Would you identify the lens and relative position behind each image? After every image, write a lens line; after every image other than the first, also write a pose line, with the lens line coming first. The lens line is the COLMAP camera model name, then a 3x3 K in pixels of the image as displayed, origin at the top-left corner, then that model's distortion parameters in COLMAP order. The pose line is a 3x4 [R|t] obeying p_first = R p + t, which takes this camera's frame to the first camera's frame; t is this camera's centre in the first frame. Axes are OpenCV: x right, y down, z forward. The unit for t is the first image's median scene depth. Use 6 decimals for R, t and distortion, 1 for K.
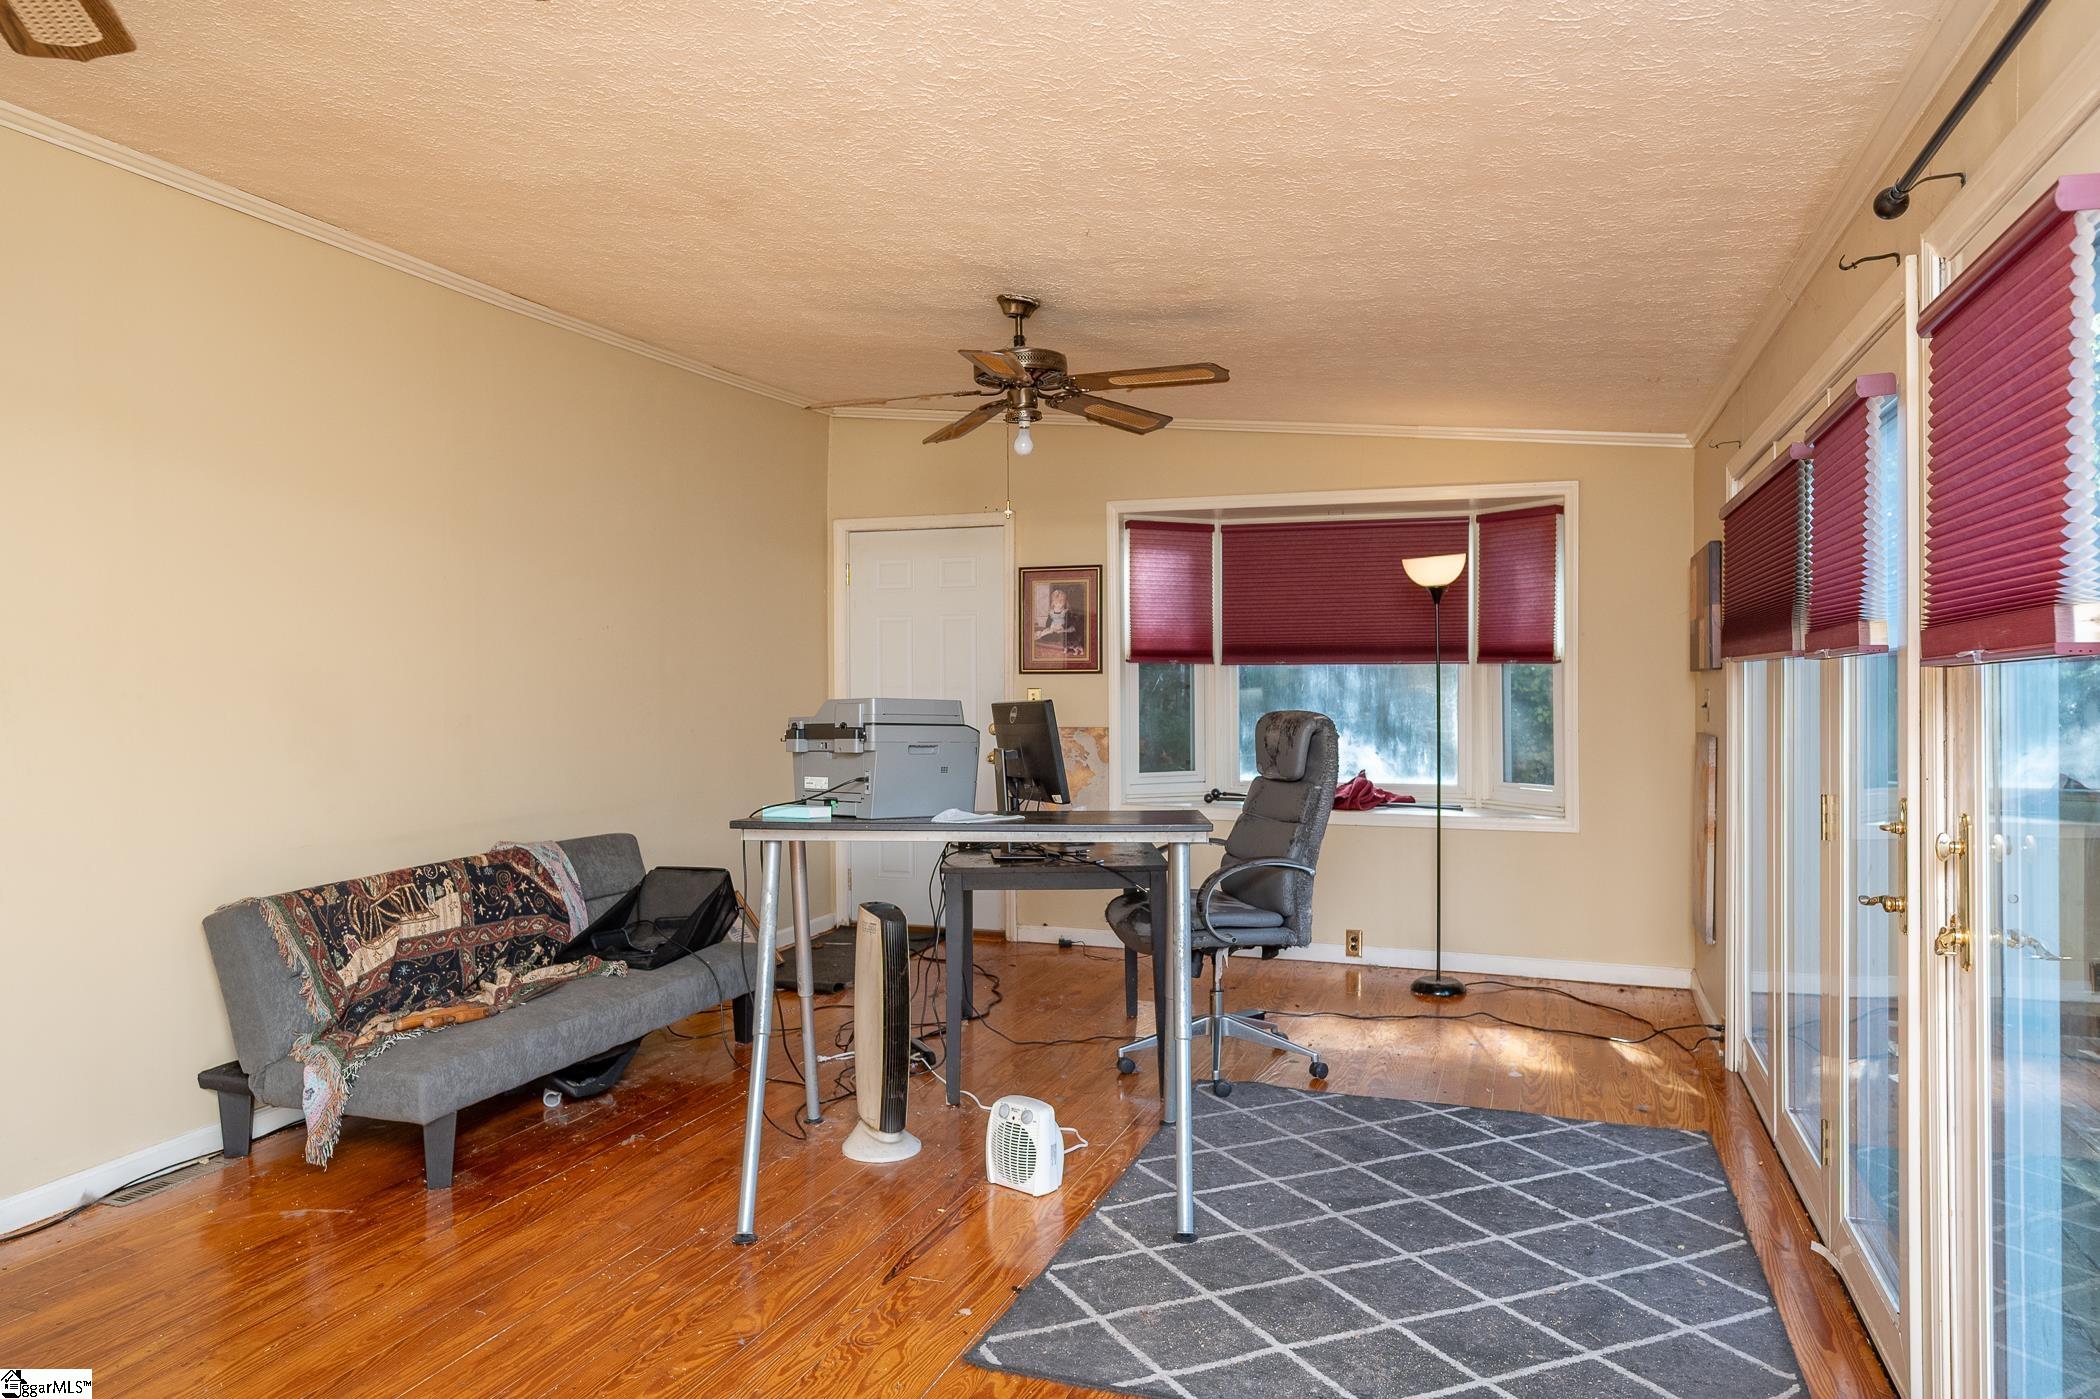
lens RADIAL K [[1387.5, 0, 1051.1], [0, 1387.5, 702.9], [0, 0, 1]] dist [0.001664, 0.000527]
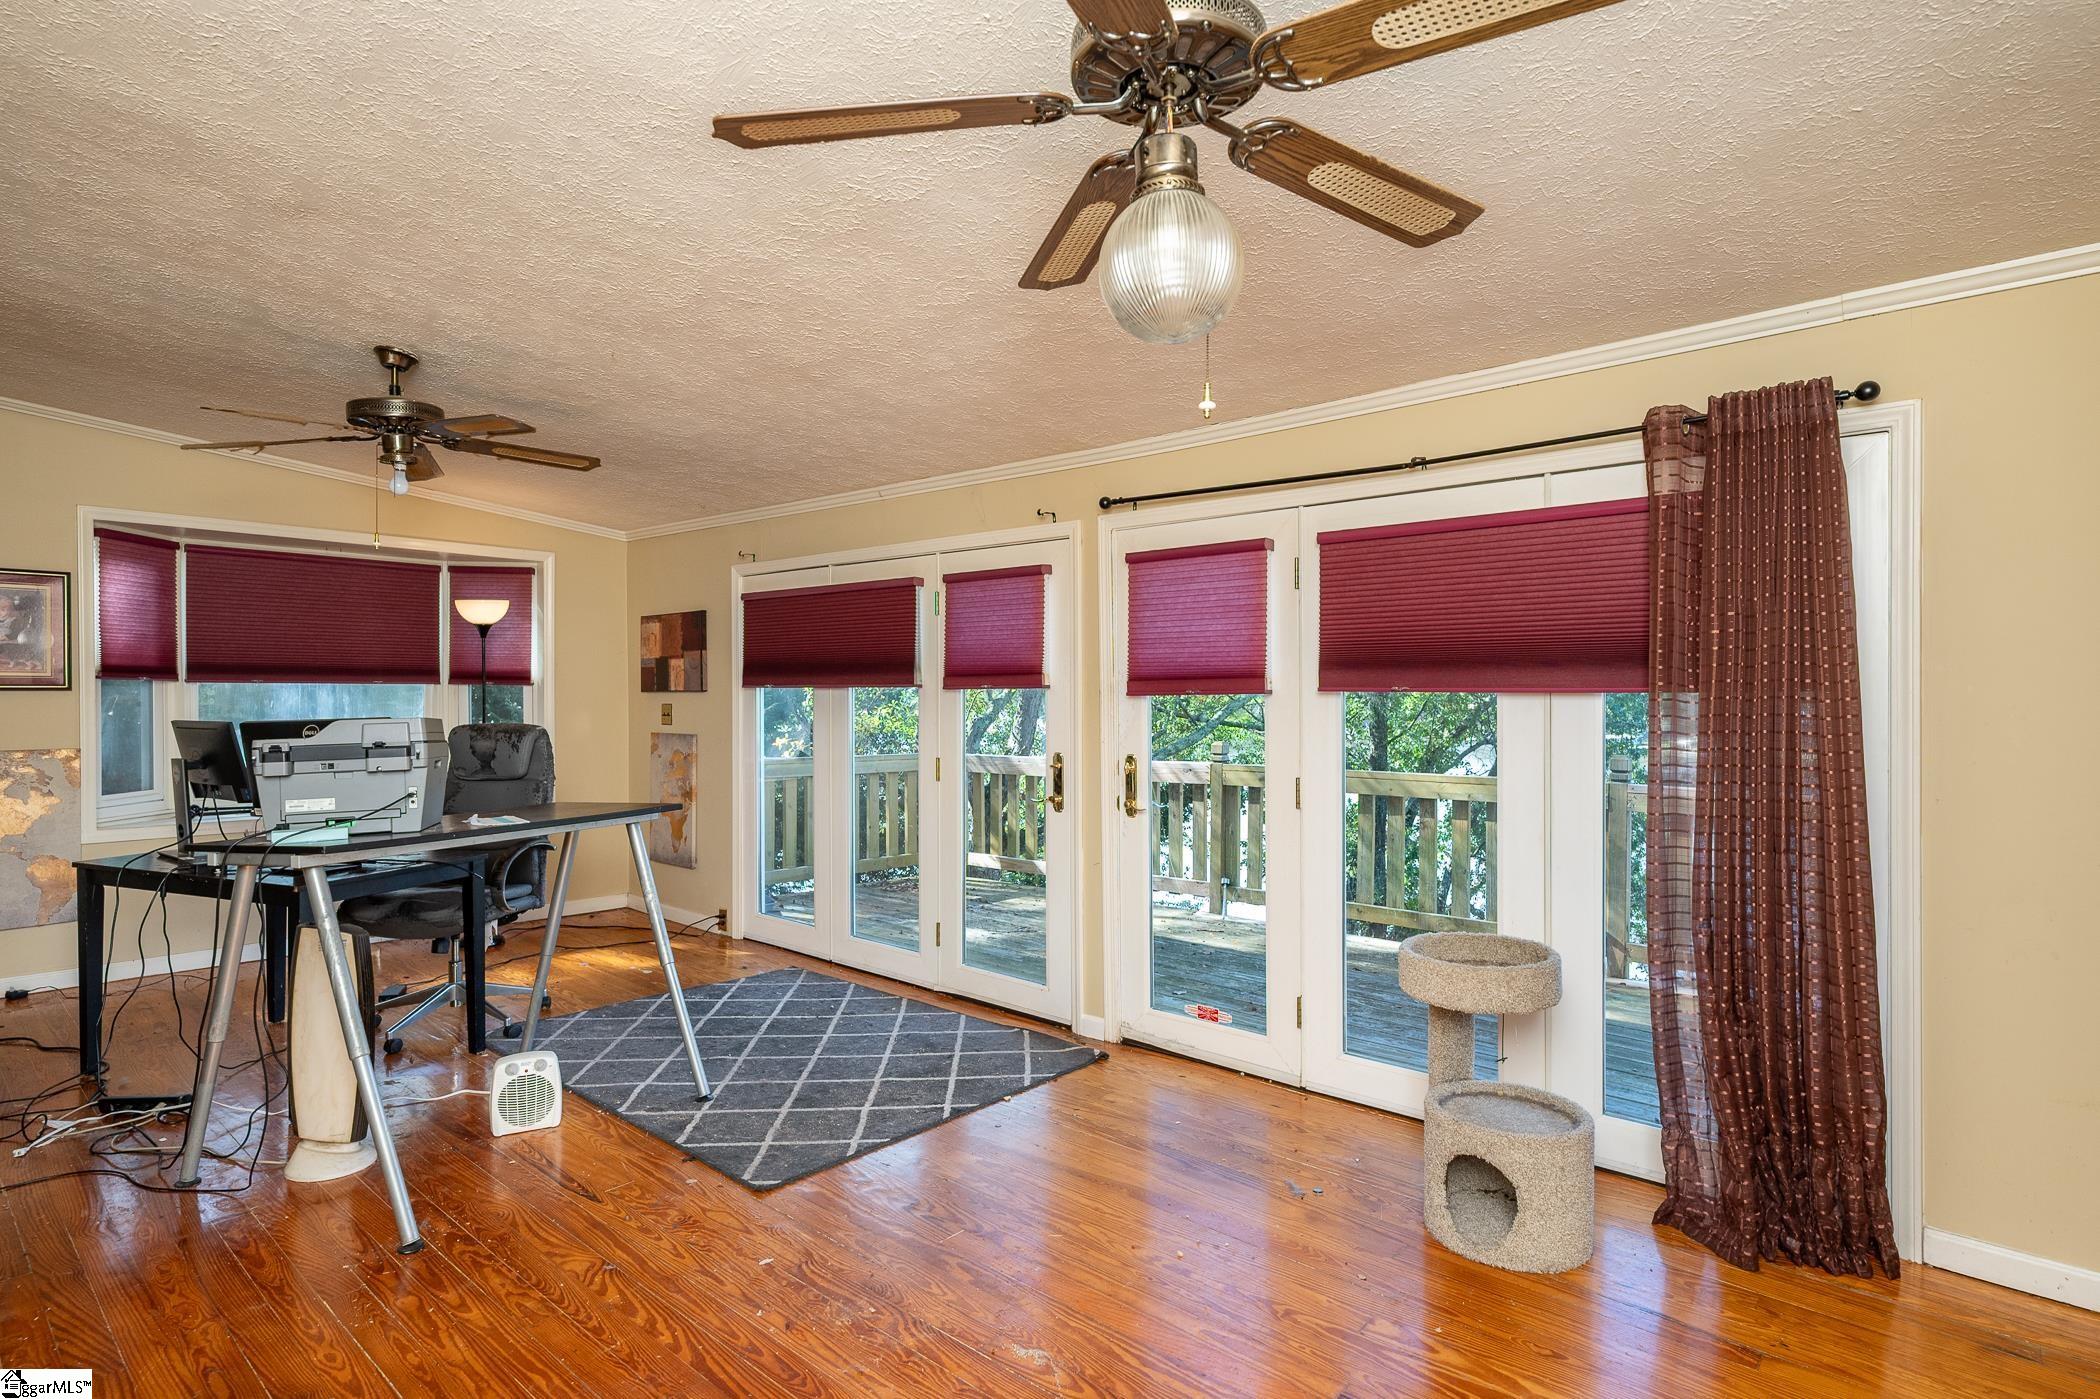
lens RADIAL K [[1089.7, 0, 1050.8], [0, 1089.7, 693.3], [0, 0, 1]] dist [-0.003563, -0.000072]
pose [[0.376986, 0.003375, 0.926213, -0.648533], [0.012634, 0.999882, -0.008785, -0.007742], [-0.926133, 0.015014, 0.376898, 0.209805]]
